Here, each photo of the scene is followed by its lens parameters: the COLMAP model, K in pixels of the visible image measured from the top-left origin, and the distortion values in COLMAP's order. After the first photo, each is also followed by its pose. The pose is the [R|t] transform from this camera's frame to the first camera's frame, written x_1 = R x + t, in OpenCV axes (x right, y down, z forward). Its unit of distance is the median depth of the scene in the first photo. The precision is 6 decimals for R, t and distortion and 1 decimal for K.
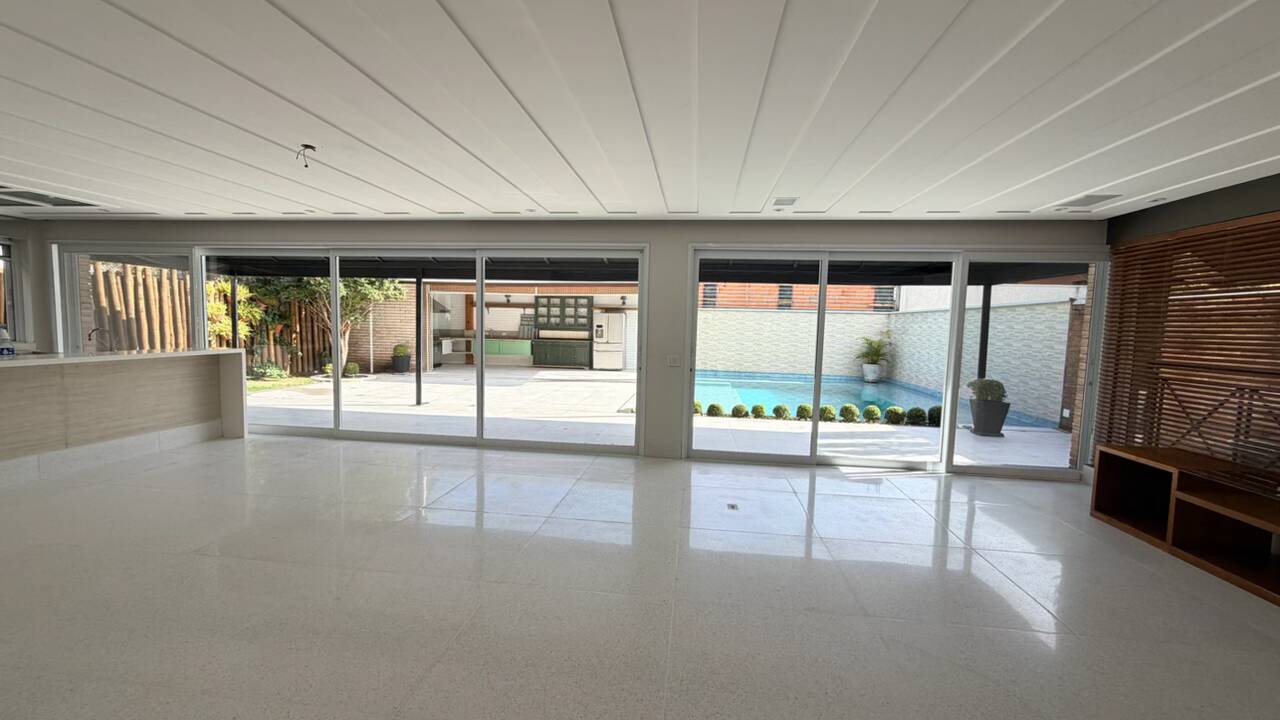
lens RADIAL K [[510.1, 0, 636.9], [0, 510.1, 363.3], [0, 0, 1]] dist [0.001384, 0.000158]
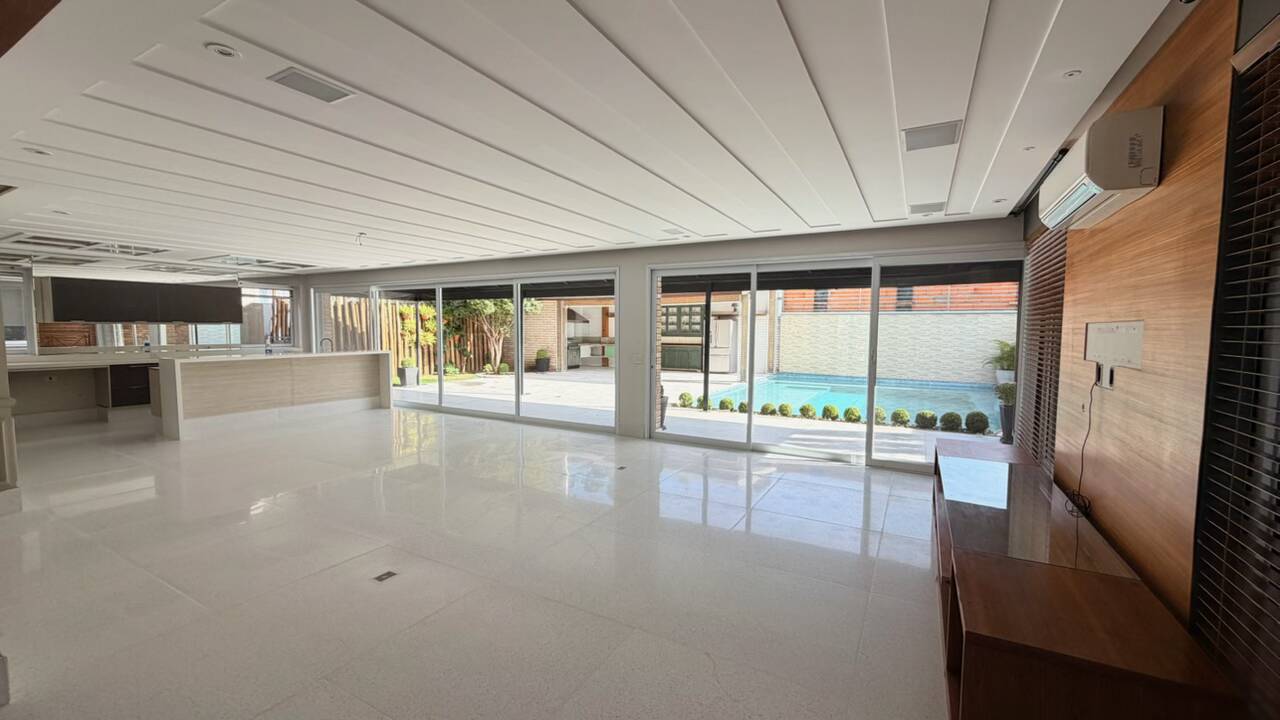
lens RADIAL K [[510.1, 0, 636.9], [0, 510.1, 363.3], [0, 0, 1]] dist [0.001384, 0.000158]
pose [[0.925002, 0.007551, -0.379888, 0.271553], [-0.012540, 0.999865, -0.010661, 0.009180], [0.379756, 0.014625, 0.924971, -0.076669]]
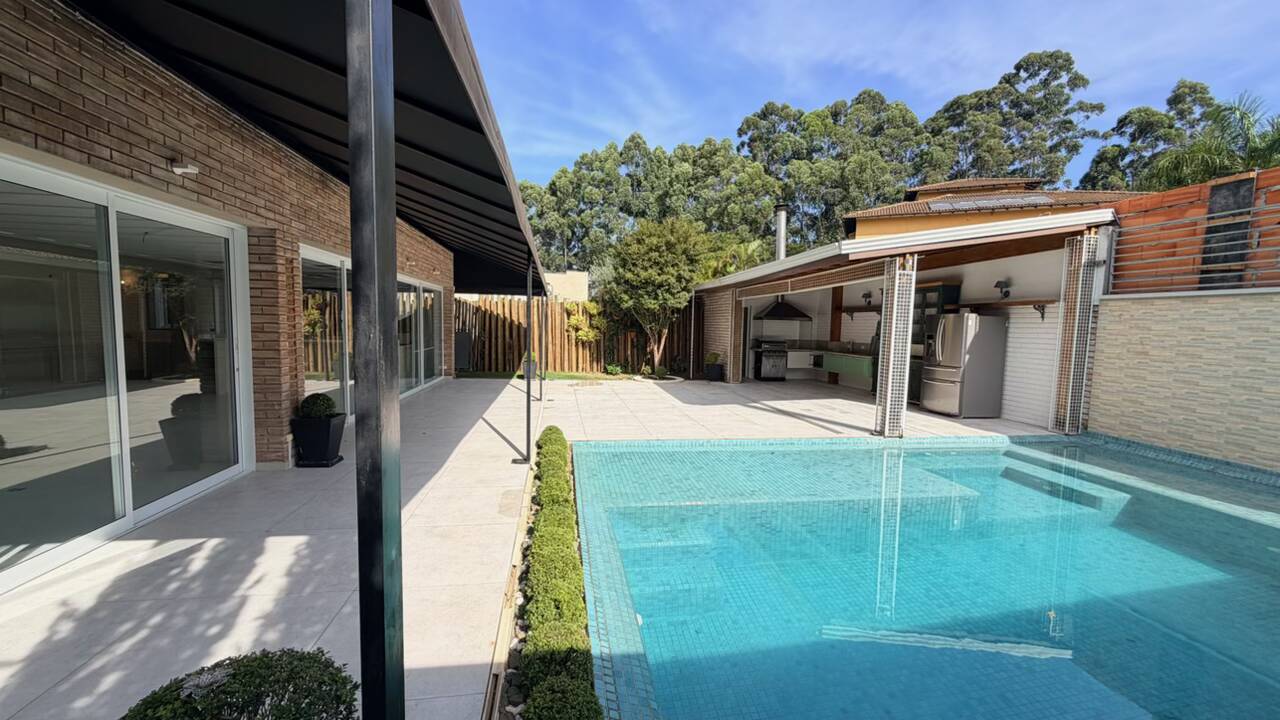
lens RADIAL K [[510.1, 0, 636.9], [0, 510.1, 363.3], [0, 0, 1]] dist [0.001384, 0.000158]
pose [[0.273868, 0.053208, -0.960294, 0.551852], [-0.089211, 0.995569, 0.029721, -0.040159], [0.957621, 0.077529, 0.277401, 0.705777]]
